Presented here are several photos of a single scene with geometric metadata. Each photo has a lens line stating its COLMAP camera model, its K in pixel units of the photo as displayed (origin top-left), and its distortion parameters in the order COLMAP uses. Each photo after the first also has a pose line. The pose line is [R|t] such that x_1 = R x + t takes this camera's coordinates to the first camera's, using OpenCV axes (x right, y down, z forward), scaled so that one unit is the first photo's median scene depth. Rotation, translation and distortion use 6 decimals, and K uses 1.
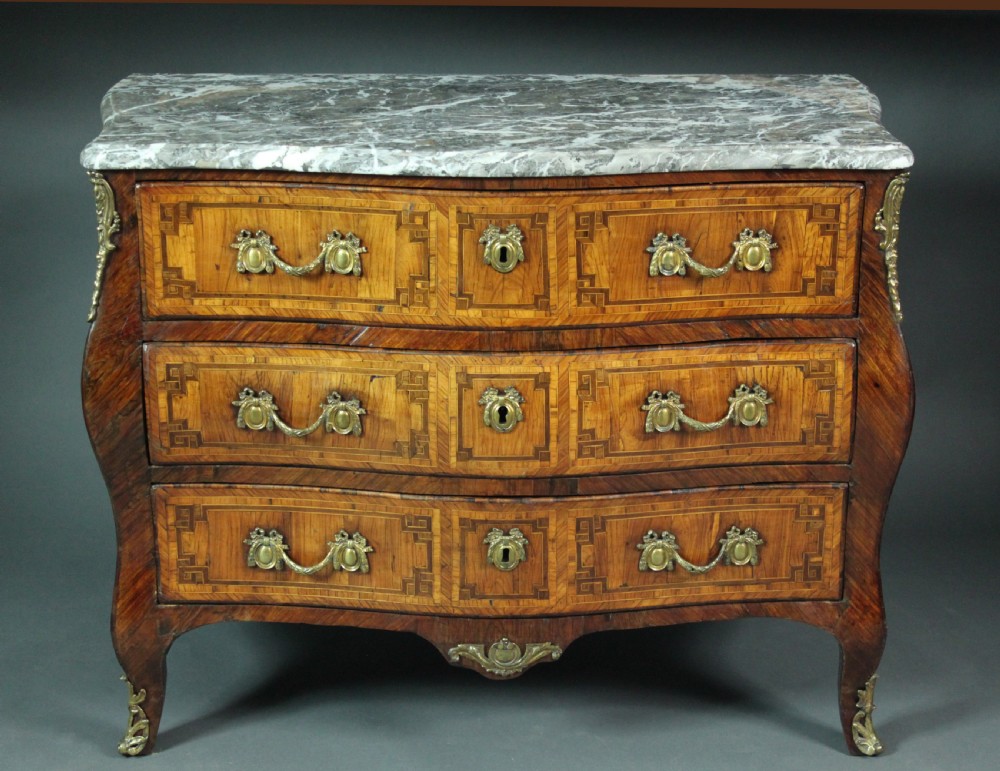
lens RADIAL K [[2123.9, 0, 508.0], [0, 2123.9, 395.0], [0, 0, 1]] dist [-0.013085, 0.000000]
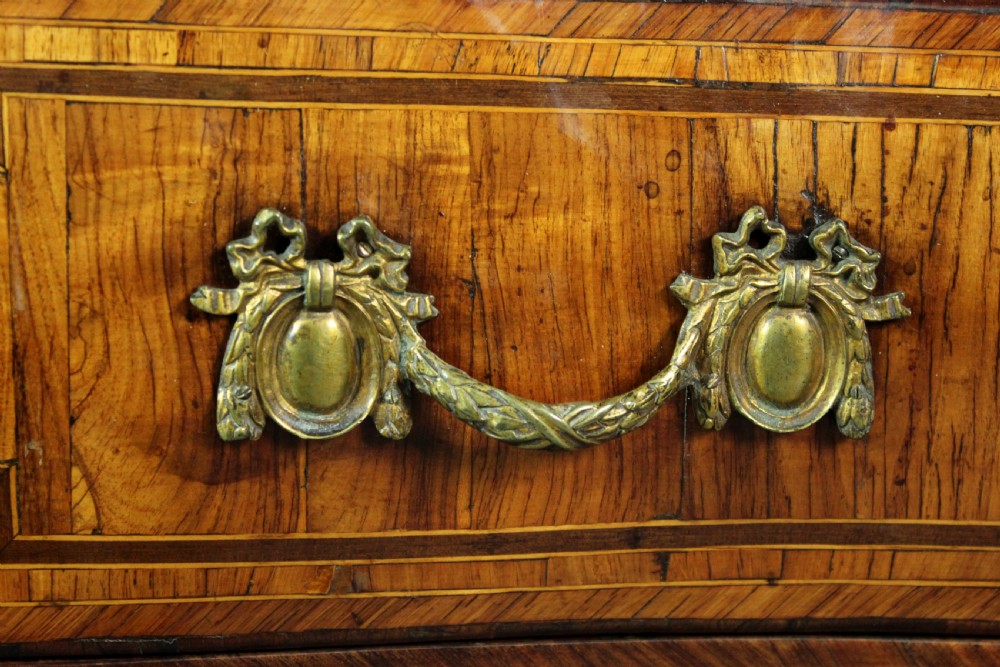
lens RADIAL K [[2124.6, 0, 501.9], [0, 2124.6, 329.3], [0, 0, 1]] dist [0.057521, 0.000000]
pose [[0.998921, 0.046060, -0.005953, 0.089590], [-0.046337, 0.997085, -0.060611, 0.018139], [0.003144, 0.060822, 0.998144, 0.810154]]
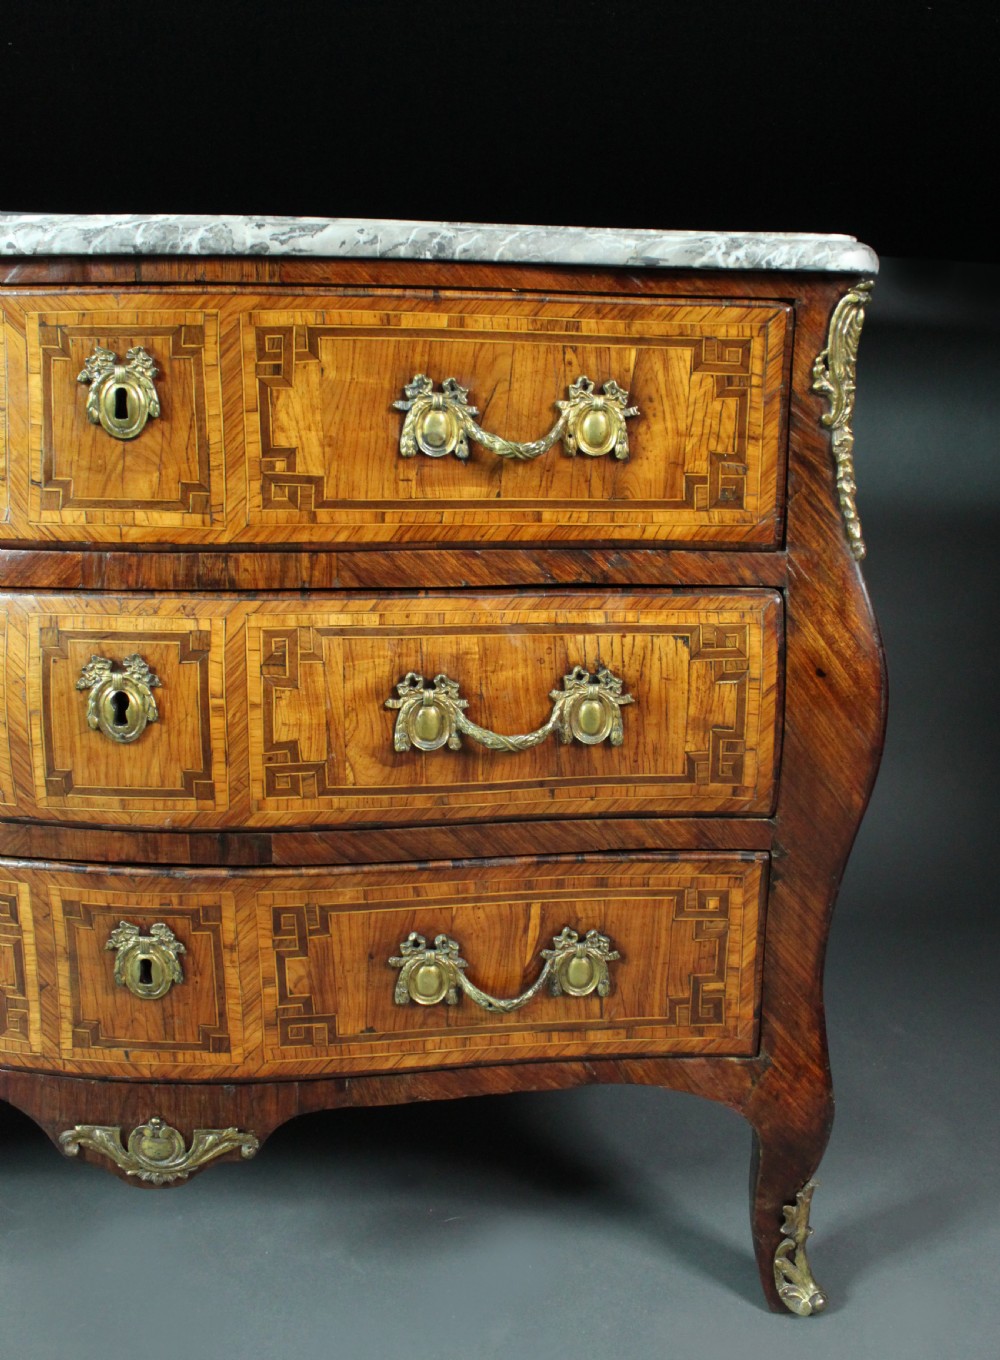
lens RADIAL K [[1357.2, 0, 534.4], [0, 1357.2, 600.8], [0, 0, 1]] dist [-0.142988, 0.000000]
pose [[0.999891, 0.014255, -0.003935, 0.100398], [-0.014689, 0.988097, -0.153126, 0.031825], [0.001706, 0.153167, 0.988199, 0.650986]]
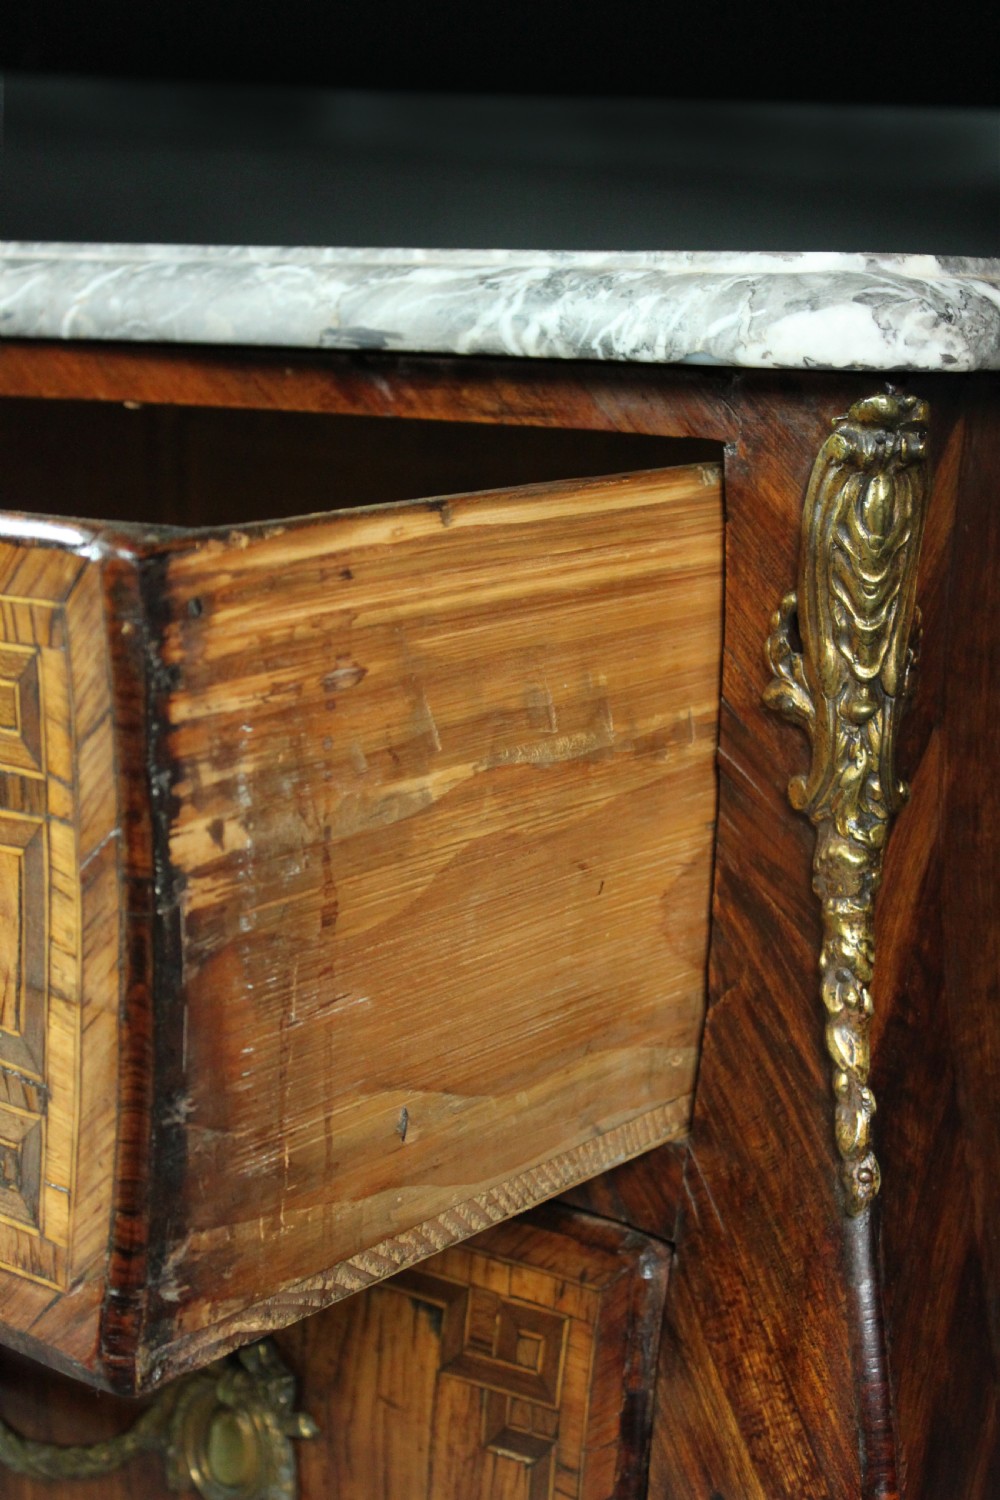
lens RADIAL K [[2589.1, 0, 451.7], [0, 2589.1, 770.1], [0, 0, 1]] dist [0.039629, 0.000000]
pose [[0.750782, 0.132427, -0.647139, 0.300907], [-0.221170, 0.973546, -0.057370, -0.051428], [0.622422, 0.186200, 0.760210, 0.793779]]
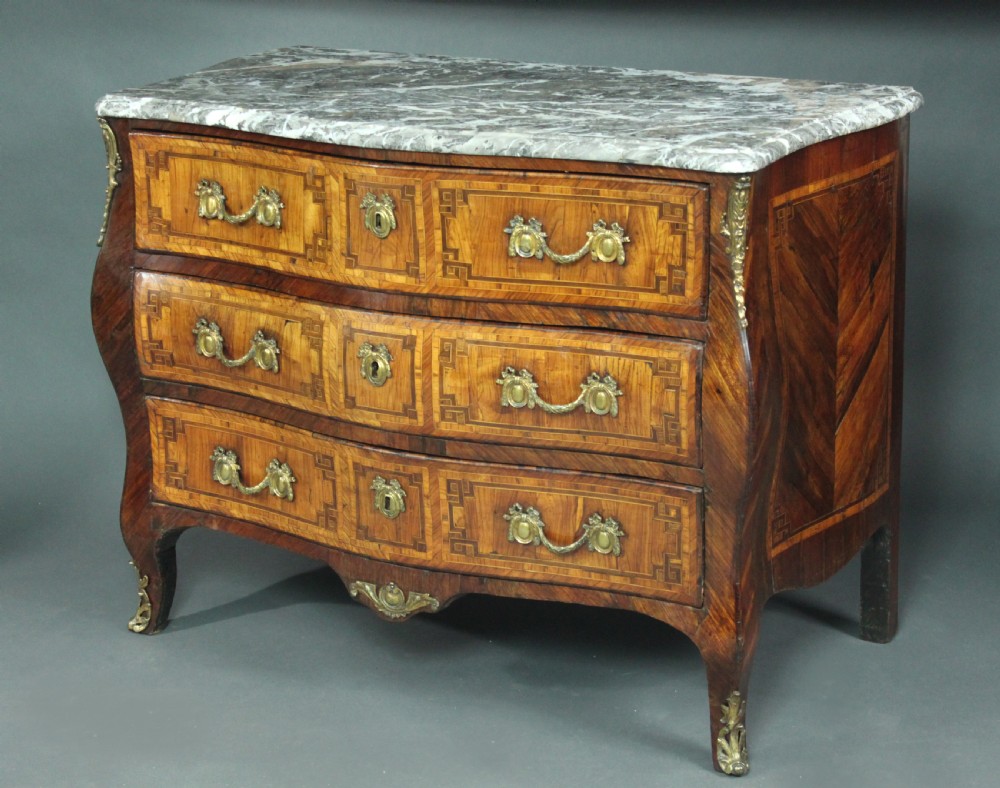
lens RADIAL K [[2342.1, 0, 416.7], [0, 2342.1, 440.2], [0, 0, 1]] dist [0.034007, 0.000000]
pose [[0.838371, 0.142870, -0.526044, 0.635511], [-0.142211, 0.988947, 0.041946, -0.008005], [0.526223, 0.039643, 0.849422, -0.000992]]
